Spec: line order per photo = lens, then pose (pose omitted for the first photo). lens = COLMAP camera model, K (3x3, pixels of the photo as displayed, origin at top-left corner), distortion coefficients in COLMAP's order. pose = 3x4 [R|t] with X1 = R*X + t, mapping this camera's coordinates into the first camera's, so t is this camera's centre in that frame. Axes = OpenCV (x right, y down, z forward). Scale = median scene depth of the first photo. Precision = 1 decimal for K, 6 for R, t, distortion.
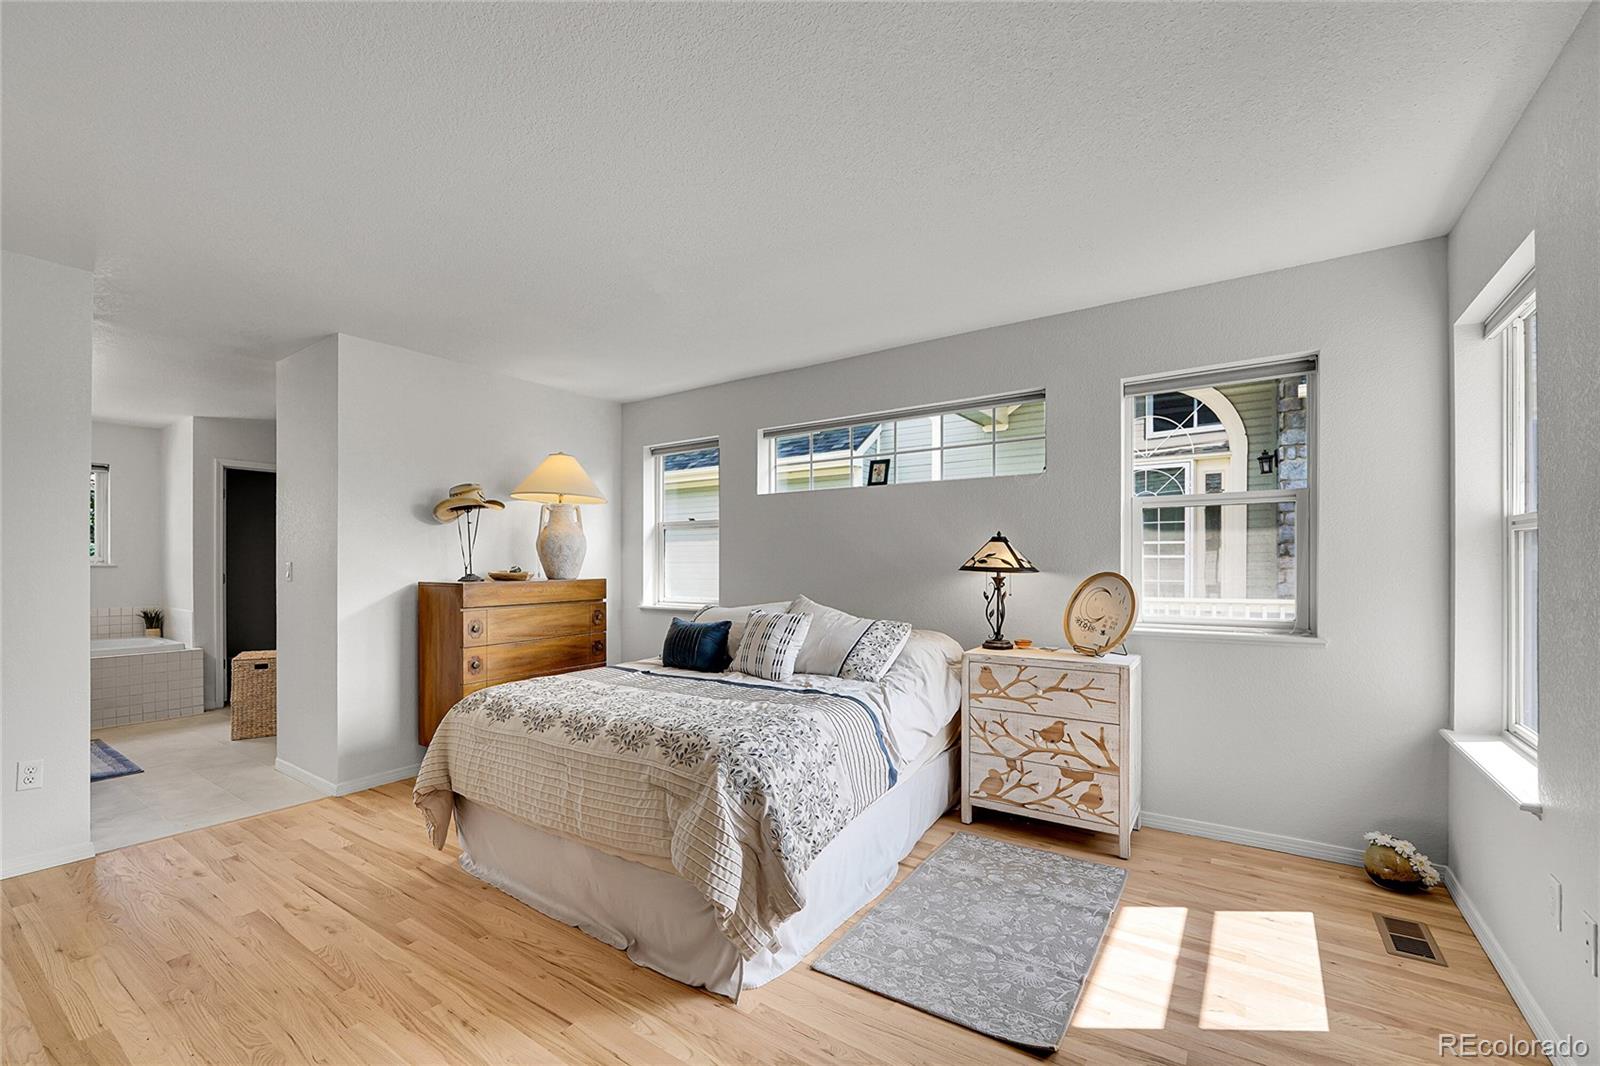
lens RADIAL K [[666.9, 0, 783.6], [0, 666.9, 542.9], [0, 0, 1]] dist [-0.010728, -0.000204]
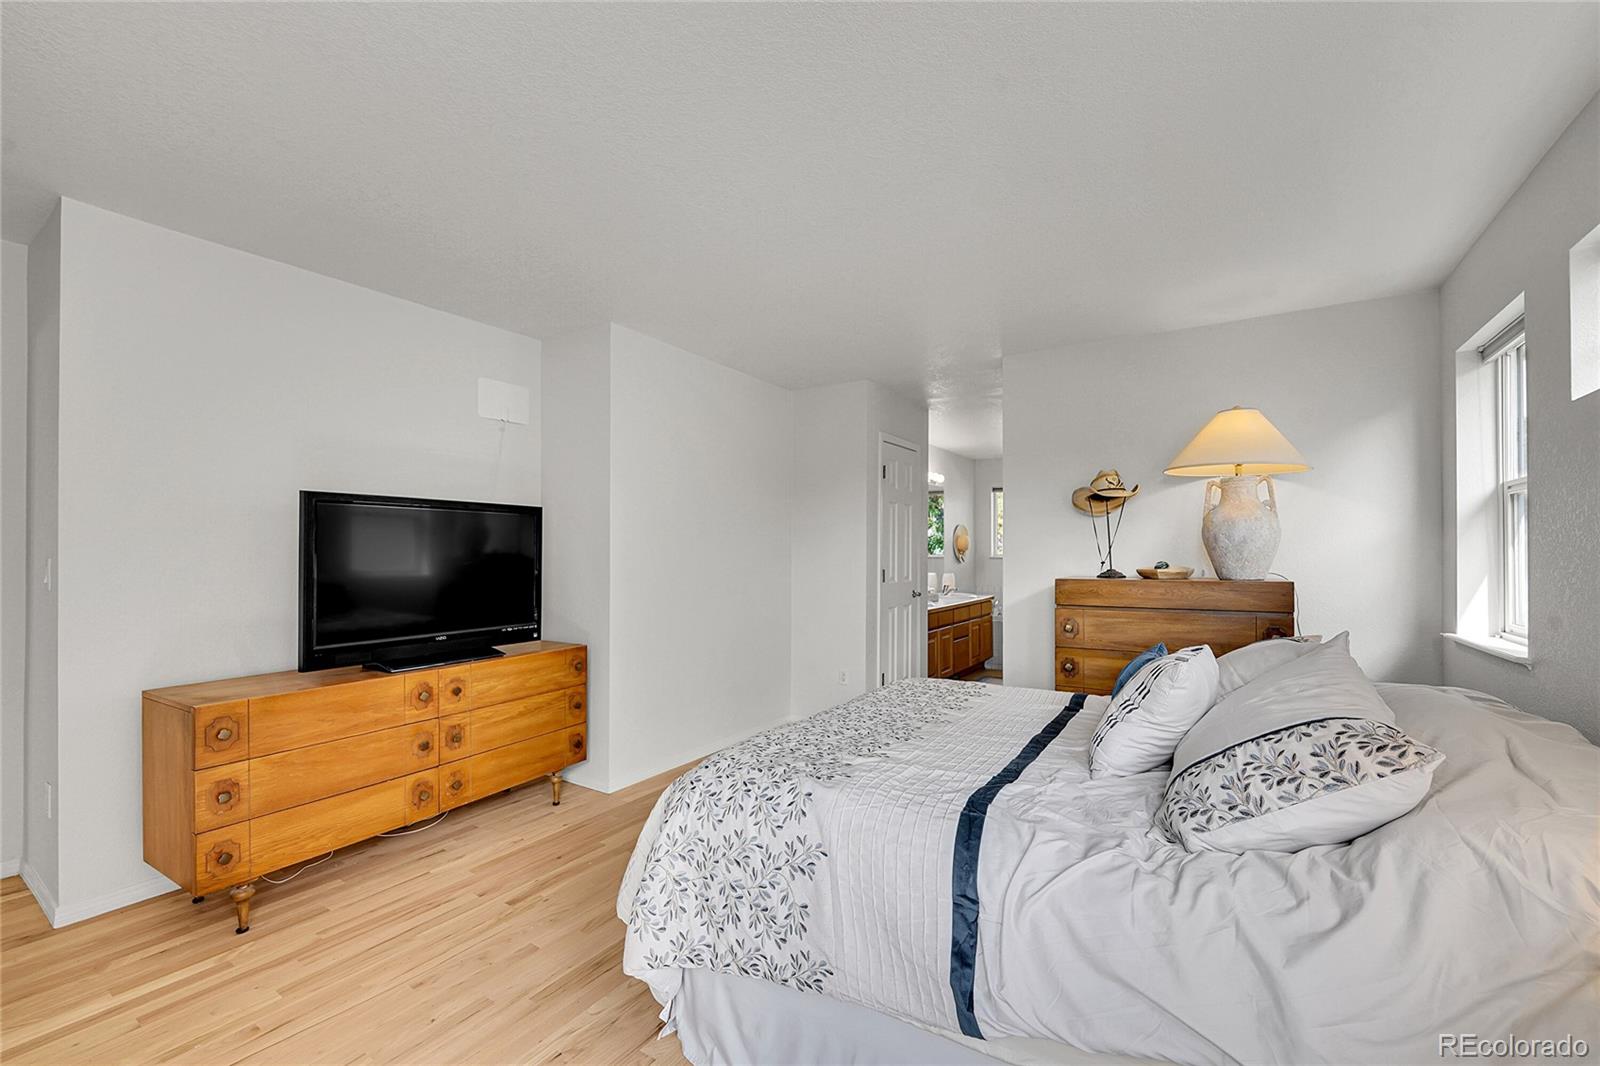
lens RADIAL K [[666.9, 0, 783.6], [0, 666.9, 542.9], [0, 0, 1]] dist [-0.010728, -0.000204]
pose [[0.030704, -0.013155, -0.999442, 0.398722], [0.024150, 0.999631, -0.012415, 0.010930], [0.999237, -0.023755, 0.031011, 0.518791]]
